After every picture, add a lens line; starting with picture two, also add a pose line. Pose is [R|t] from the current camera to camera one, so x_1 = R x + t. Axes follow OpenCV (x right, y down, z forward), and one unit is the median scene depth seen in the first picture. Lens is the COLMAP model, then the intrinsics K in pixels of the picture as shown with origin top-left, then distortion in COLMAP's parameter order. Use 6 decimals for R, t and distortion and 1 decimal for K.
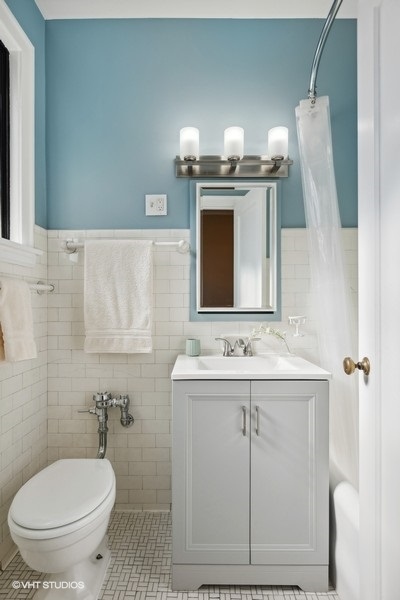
lens RADIAL K [[321.4, 0, 200.0], [0, 321.4, 300.0], [0, 0, 1]] dist [-0.000438, 0.000035]
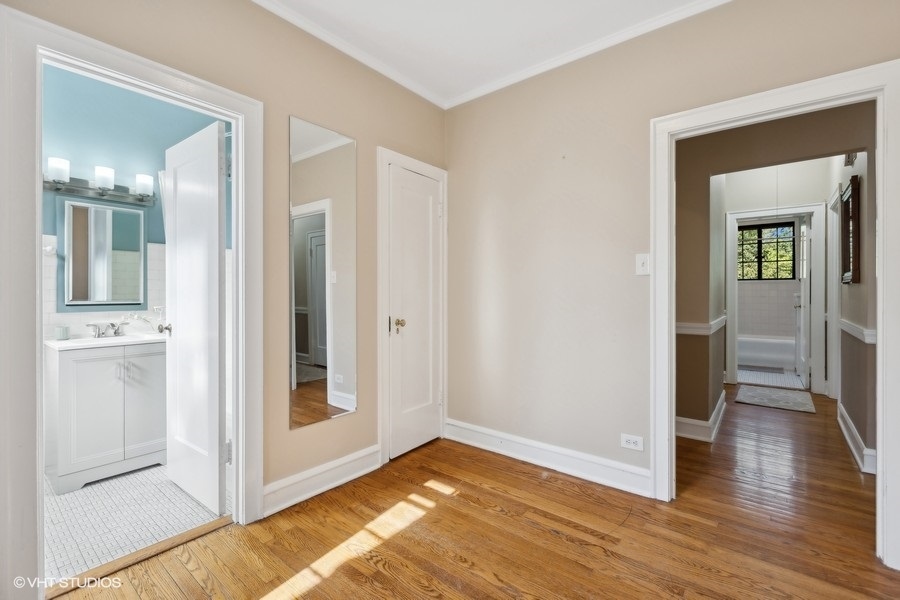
lens RADIAL K [[403.5, 0, 442.7], [0, 403.5, 289.0], [0, 0, 1]] dist [0.000074, -0.000358]
pose [[0.635331, 0.001149, 0.772239, -0.284144], [0.000905, 0.999997, -0.002233, -0.018228], [-0.772239, 0.002117, 0.635328, -1.097103]]
